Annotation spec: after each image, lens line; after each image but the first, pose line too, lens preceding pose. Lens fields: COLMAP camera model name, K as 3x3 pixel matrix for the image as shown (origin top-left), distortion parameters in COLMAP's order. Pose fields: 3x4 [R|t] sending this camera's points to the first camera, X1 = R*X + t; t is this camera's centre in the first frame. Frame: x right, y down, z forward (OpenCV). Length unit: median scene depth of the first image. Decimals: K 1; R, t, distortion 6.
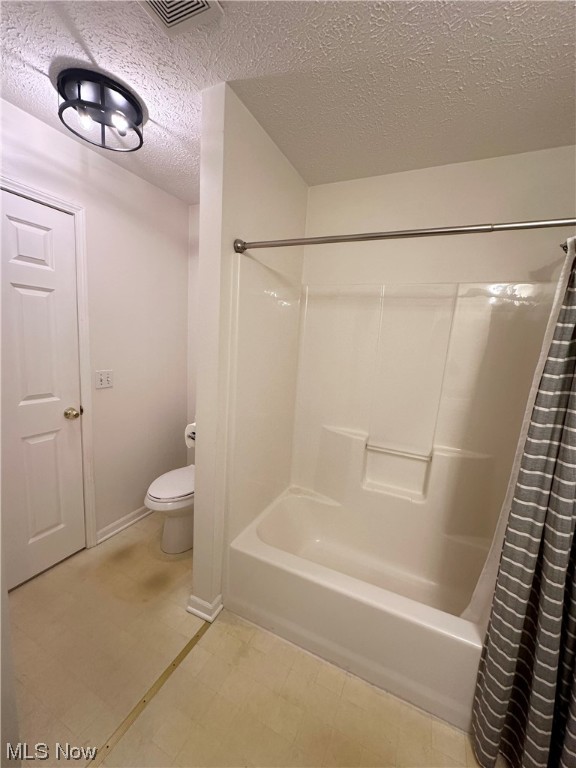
lens RADIAL K [[304.9, 0, 288.4], [0, 304.9, 383.1], [0, 0, 1]] dist [-0.004143, -0.000413]
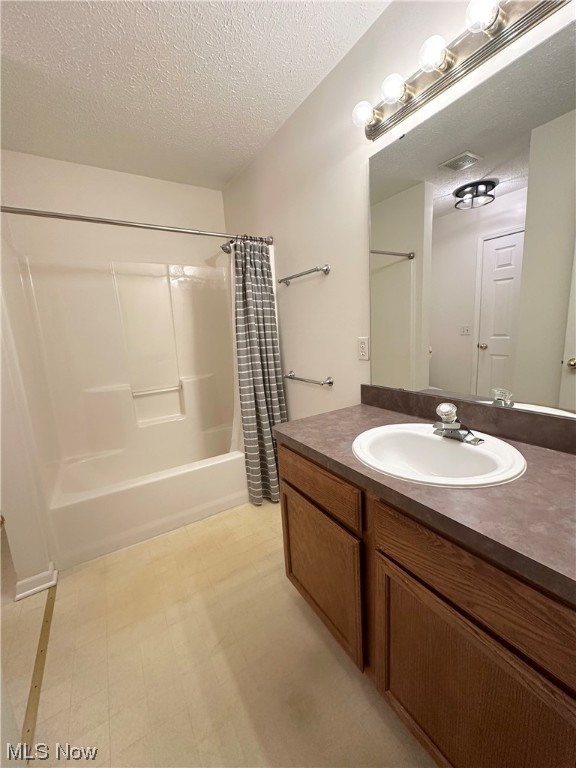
lens RADIAL K [[304.9, 0, 288.4], [0, 304.9, 383.1], [0, 0, 1]] dist [-0.004143, -0.000413]
pose [[0.534971, -0.238558, 0.810491, -0.475630], [0.203293, 0.967470, 0.150577, 0.129393], [-0.820048, 0.084213, 0.566065, -0.264064]]
